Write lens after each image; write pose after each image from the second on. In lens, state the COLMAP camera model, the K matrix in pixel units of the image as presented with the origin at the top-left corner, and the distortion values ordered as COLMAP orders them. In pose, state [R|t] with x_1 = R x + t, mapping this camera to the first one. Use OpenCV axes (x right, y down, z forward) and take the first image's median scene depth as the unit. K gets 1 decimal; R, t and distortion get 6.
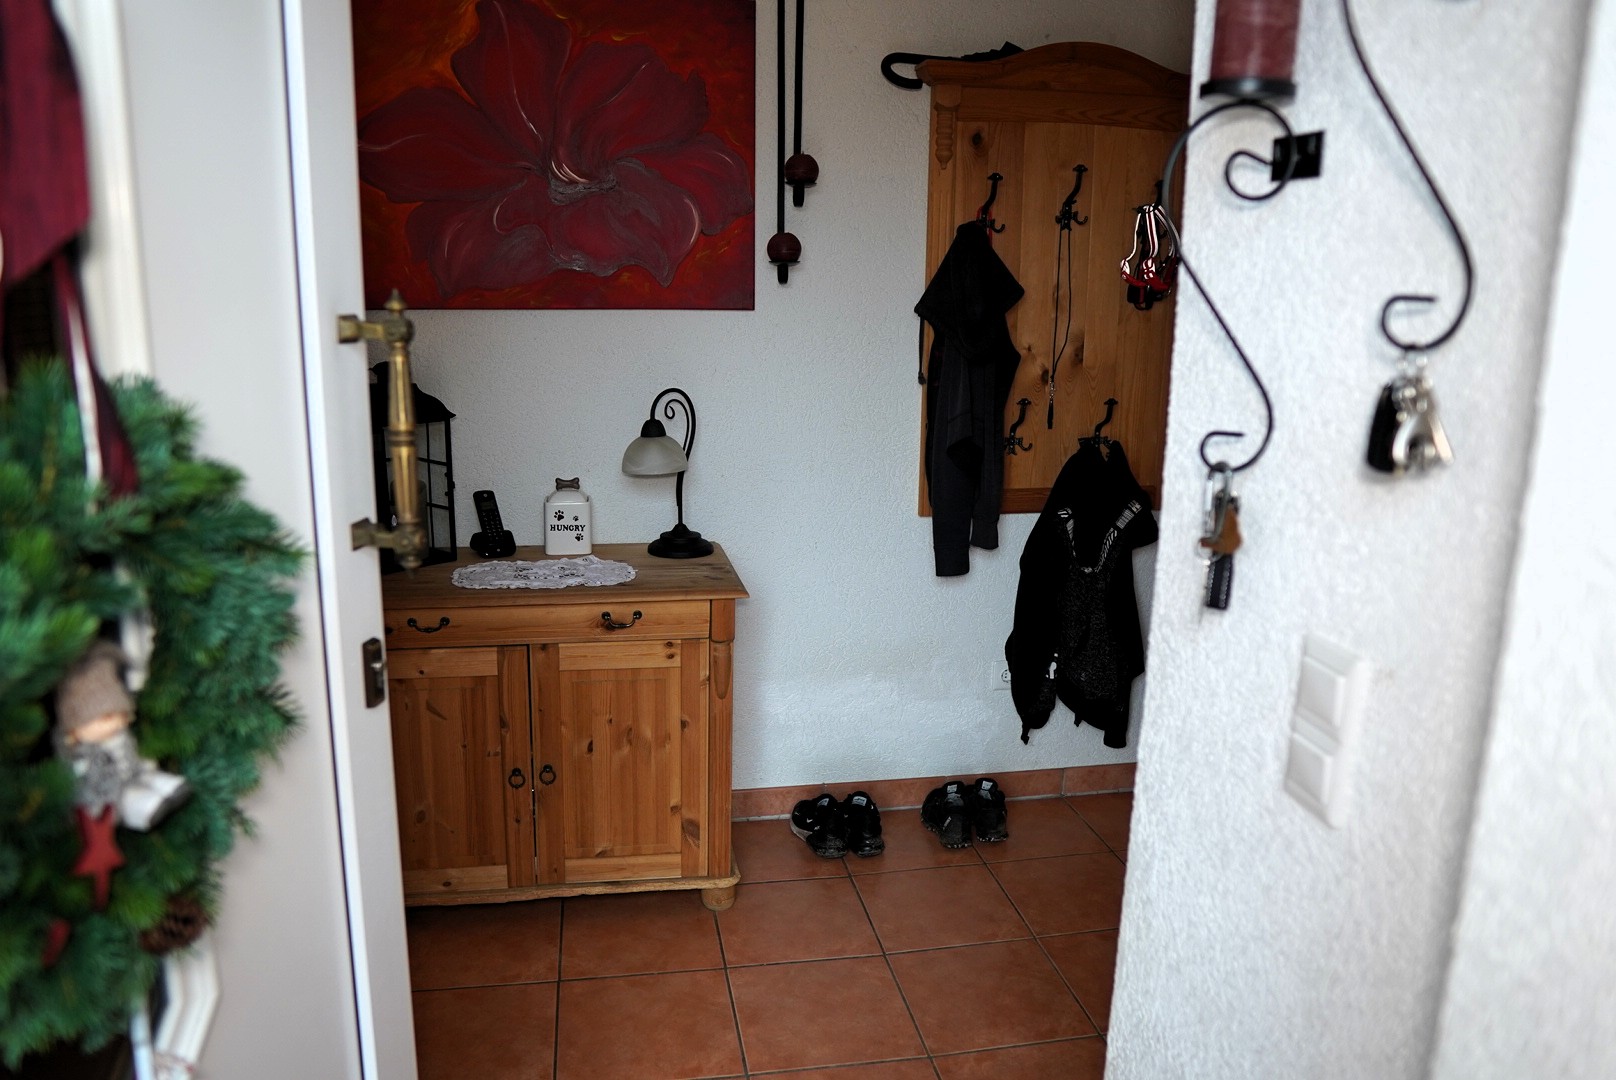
lens RADIAL K [[1141.9, 0, 798.7], [0, 1141.9, 535.8], [0, 0, 1]] dist [-0.103920, 0.059984]
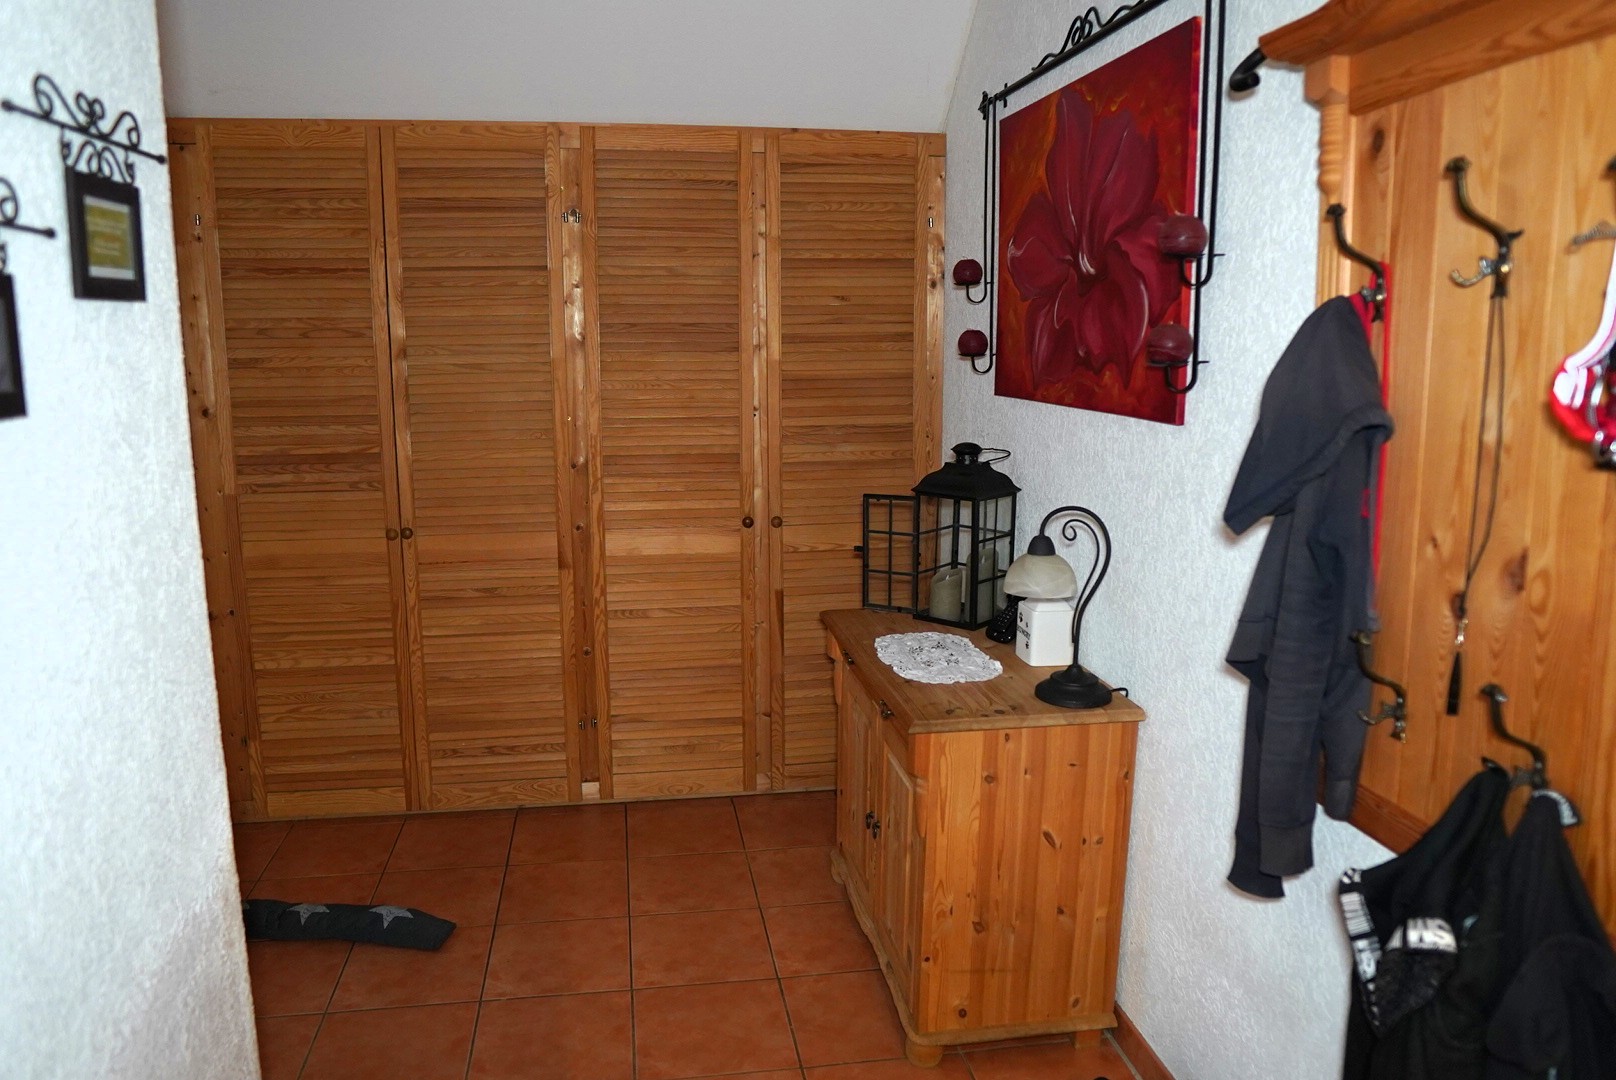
lens RADIAL K [[1141.9, 0, 798.7], [0, 1141.9, 535.8], [0, 0, 1]] dist [-0.103920, 0.059984]
pose [[-0.023129, 0.166125, -0.985833, 0.720341], [-0.200833, 0.965223, 0.167363, -0.202183], [0.979352, 0.201859, 0.011039, 0.759488]]
